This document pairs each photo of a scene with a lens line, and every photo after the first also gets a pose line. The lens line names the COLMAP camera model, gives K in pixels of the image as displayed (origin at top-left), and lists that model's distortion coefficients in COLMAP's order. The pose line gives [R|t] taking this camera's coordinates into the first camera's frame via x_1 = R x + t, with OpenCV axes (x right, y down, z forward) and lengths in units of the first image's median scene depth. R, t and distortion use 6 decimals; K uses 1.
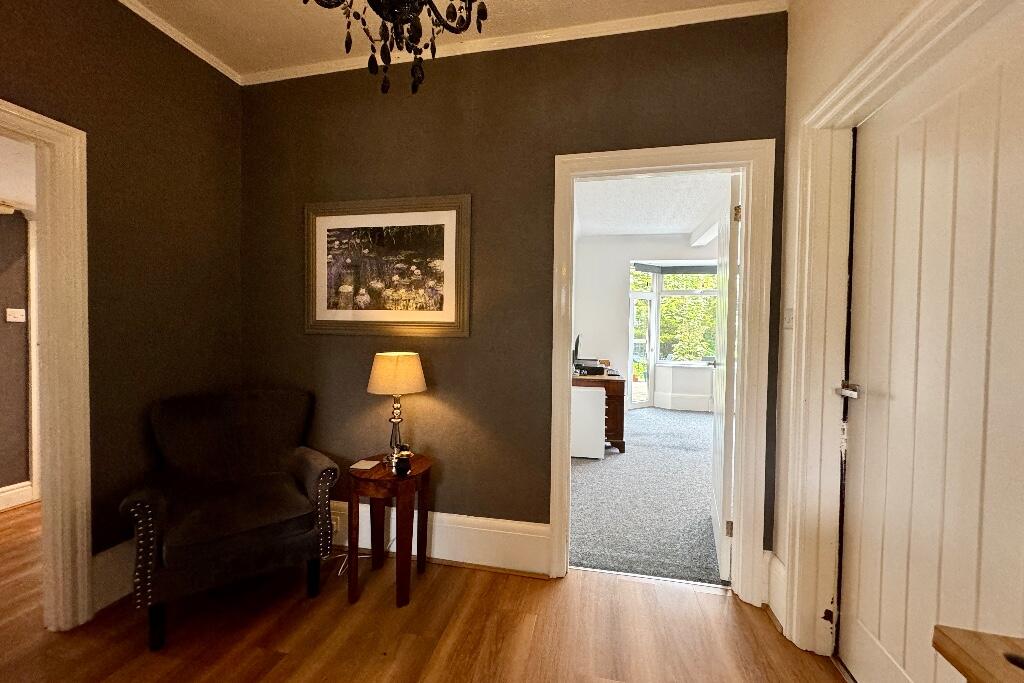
lens RADIAL K [[408.5, 0, 511.6], [0, 408.5, 340.4], [0, 0, 1]] dist [-0.002833, 0.000329]
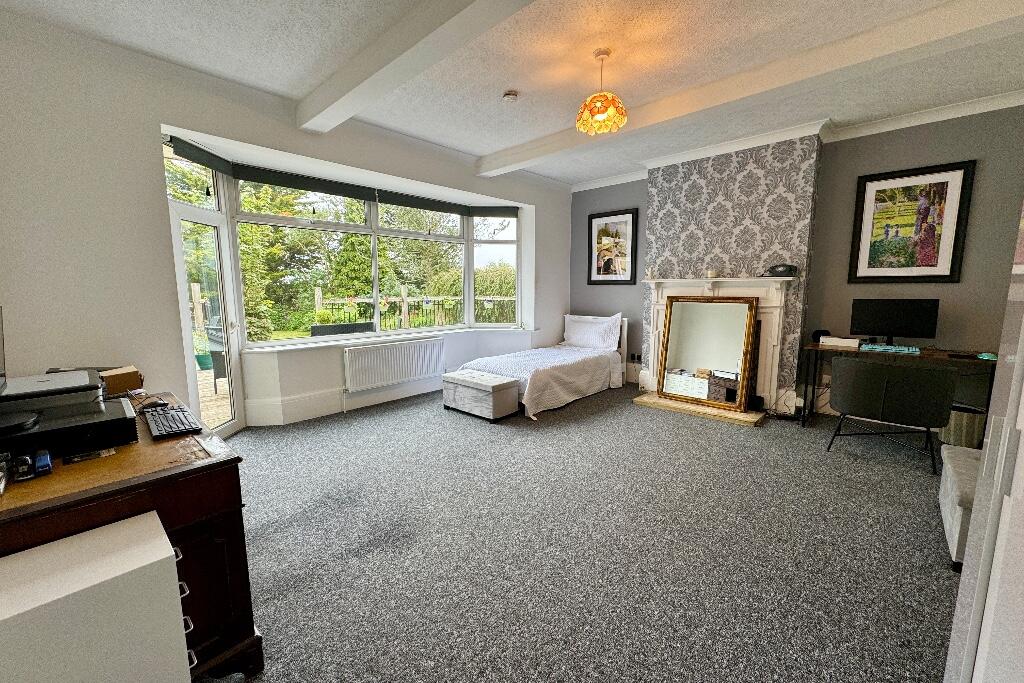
lens RADIAL K [[408.5, 0, 515.1], [0, 408.5, 343.6], [0, 0, 1]] dist [-0.002833, 0.000329]
pose [[0.526710, -0.125725, 0.840696, 0.095904], [0.028113, 0.991037, 0.130595, -0.008142], [-0.849580, -0.045151, 0.525524, 0.448070]]
